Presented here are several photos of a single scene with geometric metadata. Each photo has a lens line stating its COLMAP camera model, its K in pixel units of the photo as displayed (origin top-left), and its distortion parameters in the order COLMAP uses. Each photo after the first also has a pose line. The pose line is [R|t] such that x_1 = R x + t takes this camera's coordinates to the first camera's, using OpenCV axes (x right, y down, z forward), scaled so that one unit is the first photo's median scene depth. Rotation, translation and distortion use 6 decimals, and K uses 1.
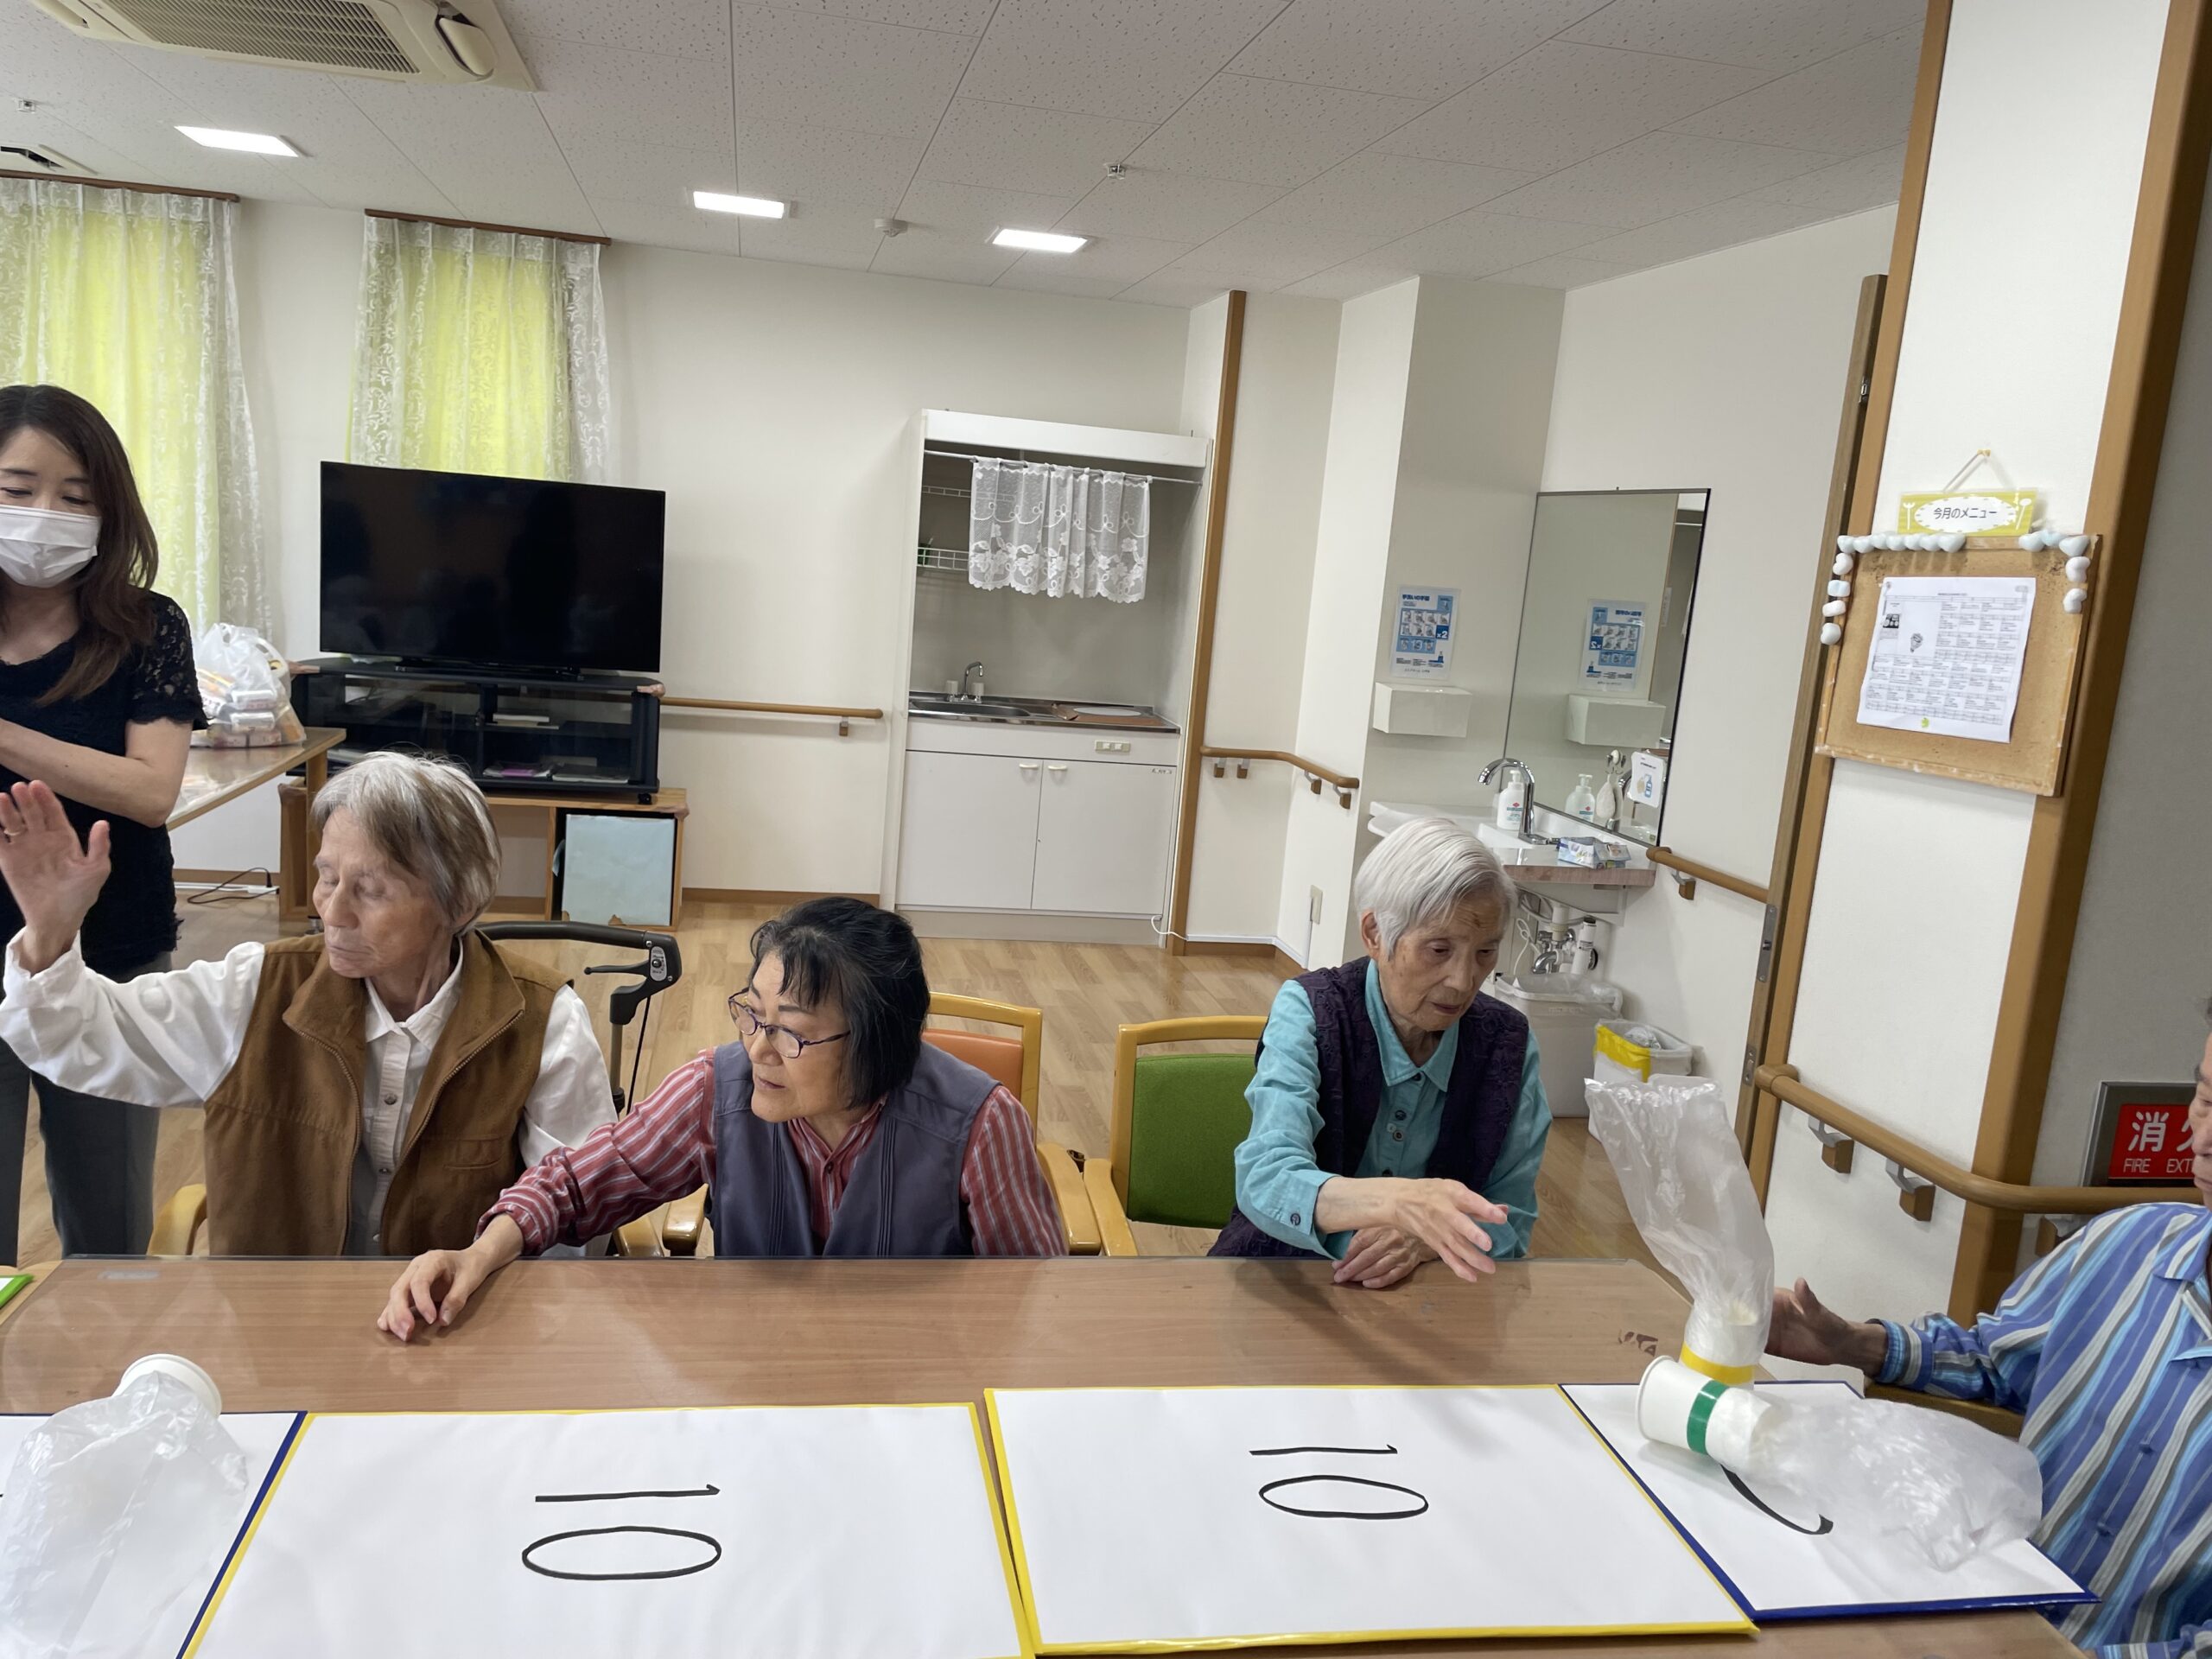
lens RADIAL K [[1698.1, 0, 1106.0], [0, 1698.1, 829.5], [0, 0, 1]] dist [0.079760, -0.114153]
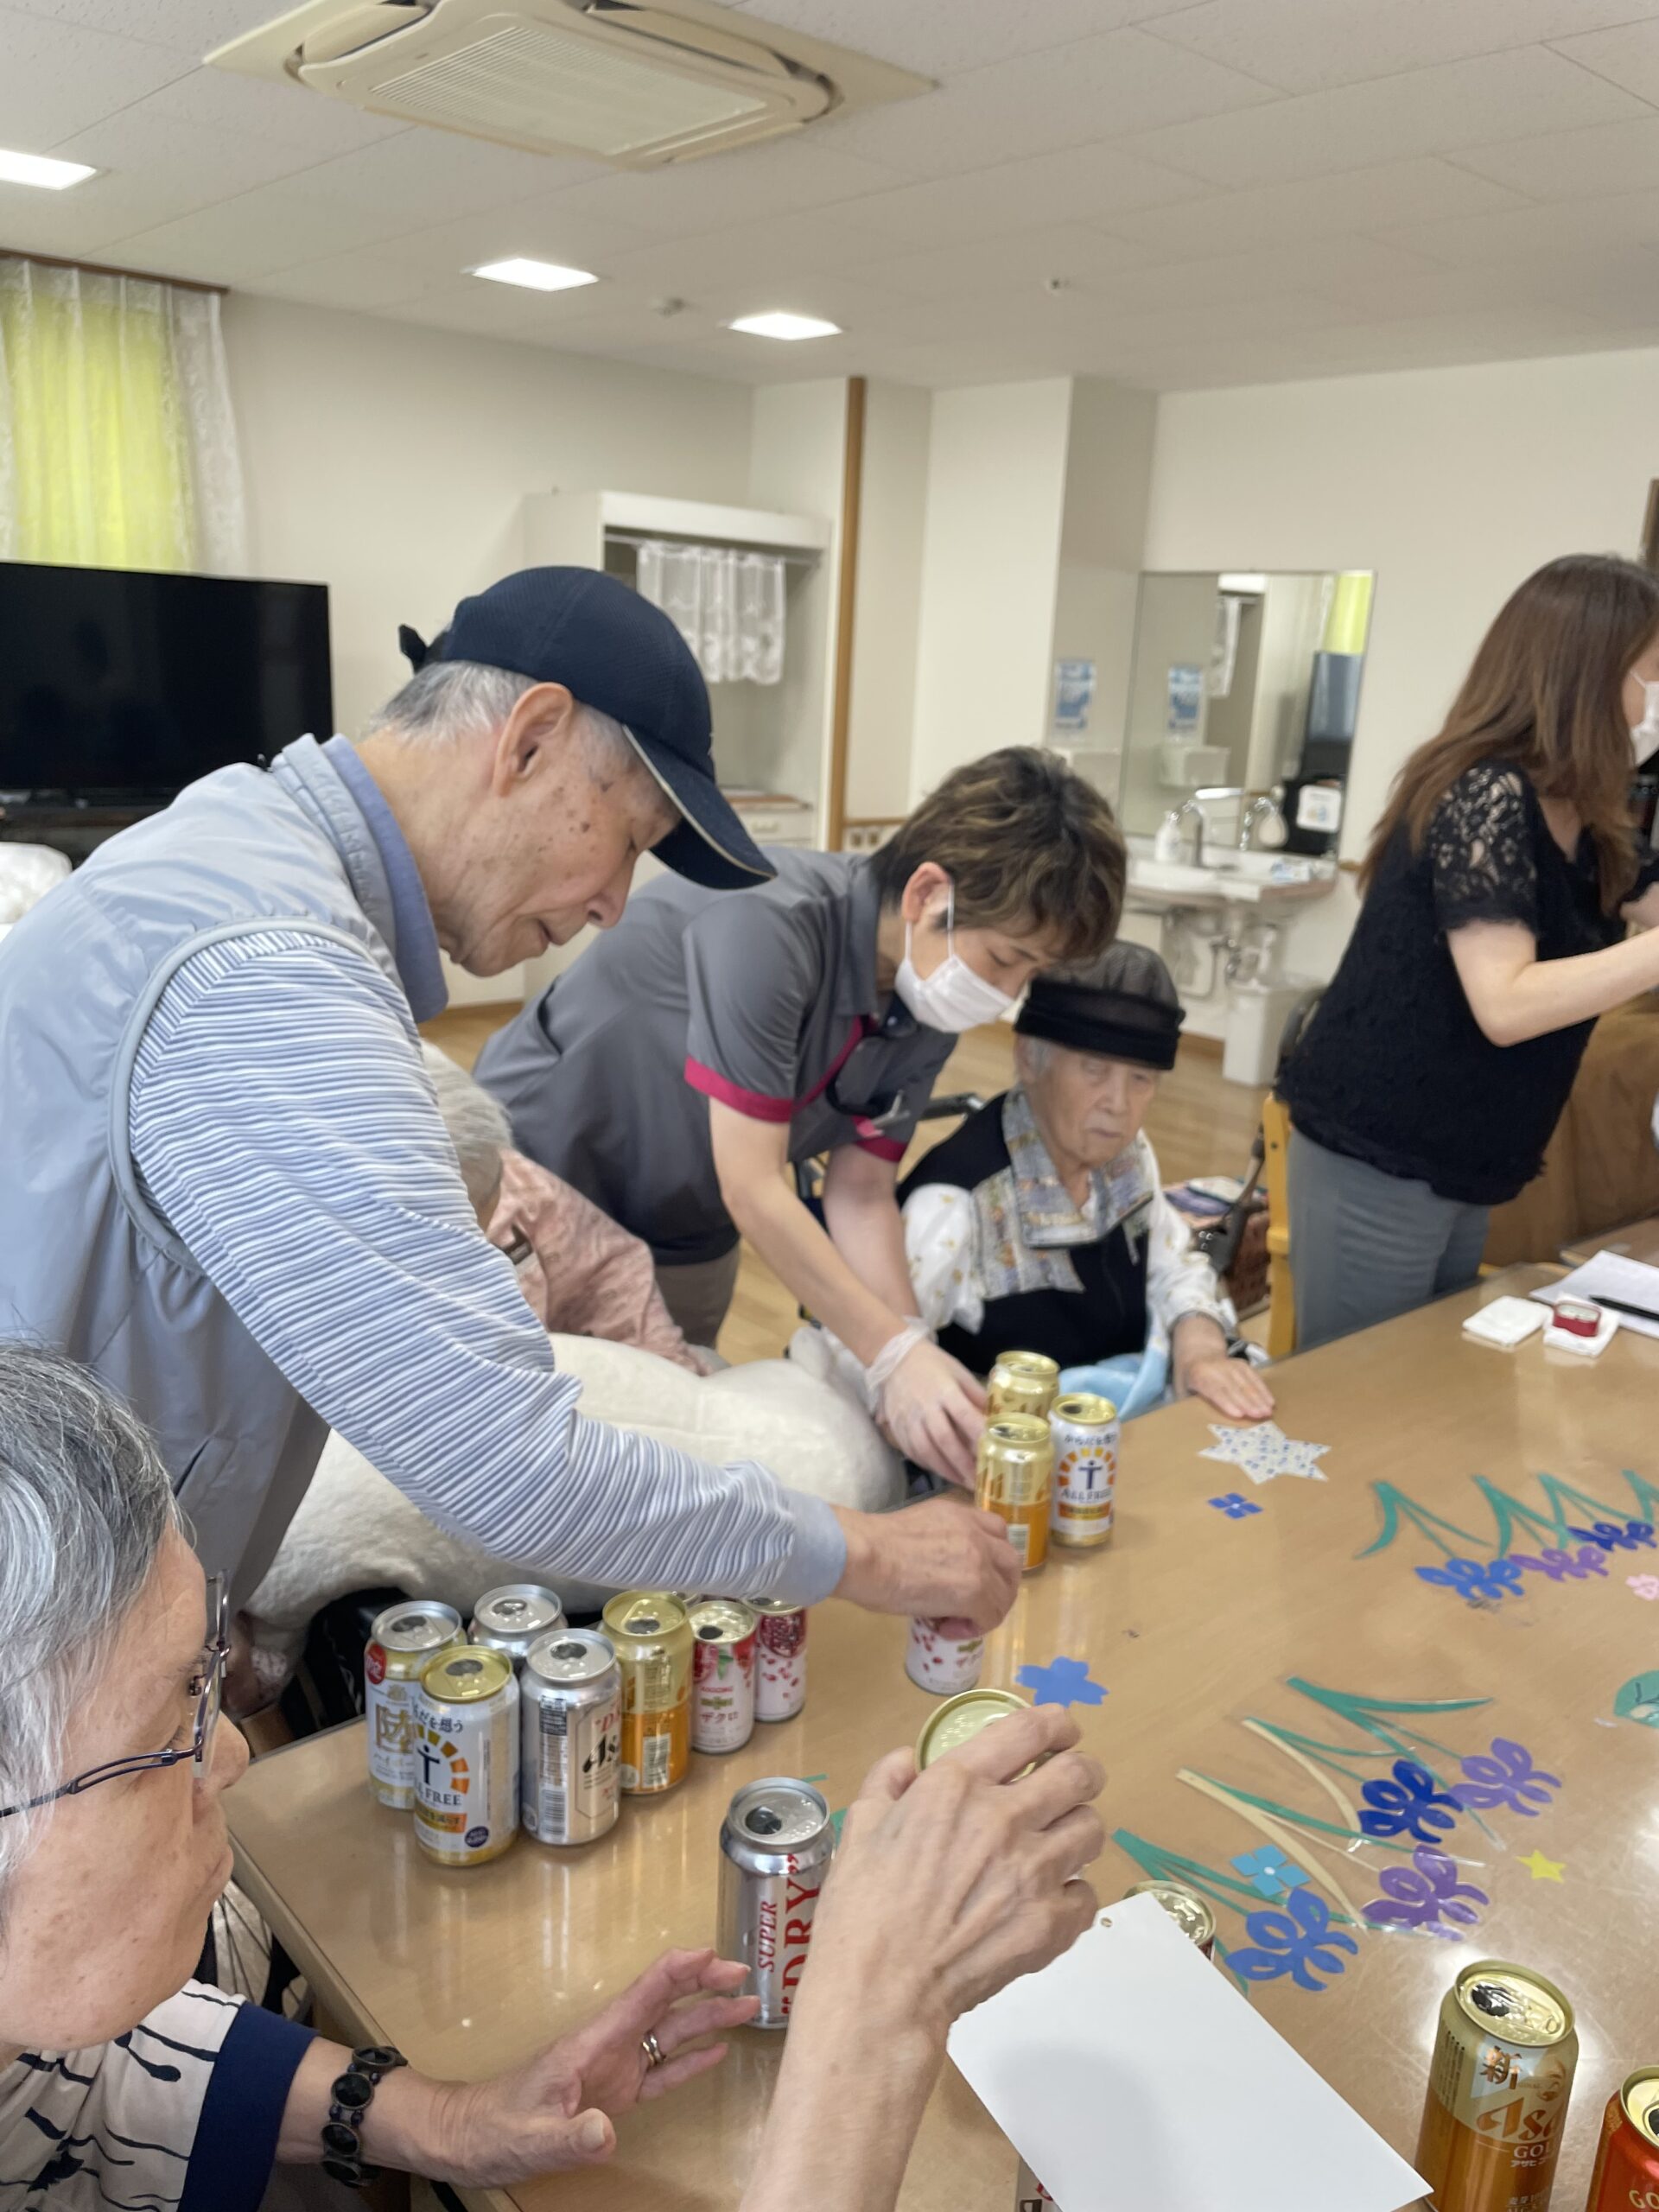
lens RADIAL K [[1698.1, 0, 829.5], [0, 1698.1, 1106.0], [0, 0, 1]] dist [0.079760, -0.114153]
pose [[0.867401, -0.164306, 0.469700, -0.503945], [0.103158, 0.982783, 0.153285, -0.036810], [-0.486799, -0.084507, 0.869417, 0.051406]]
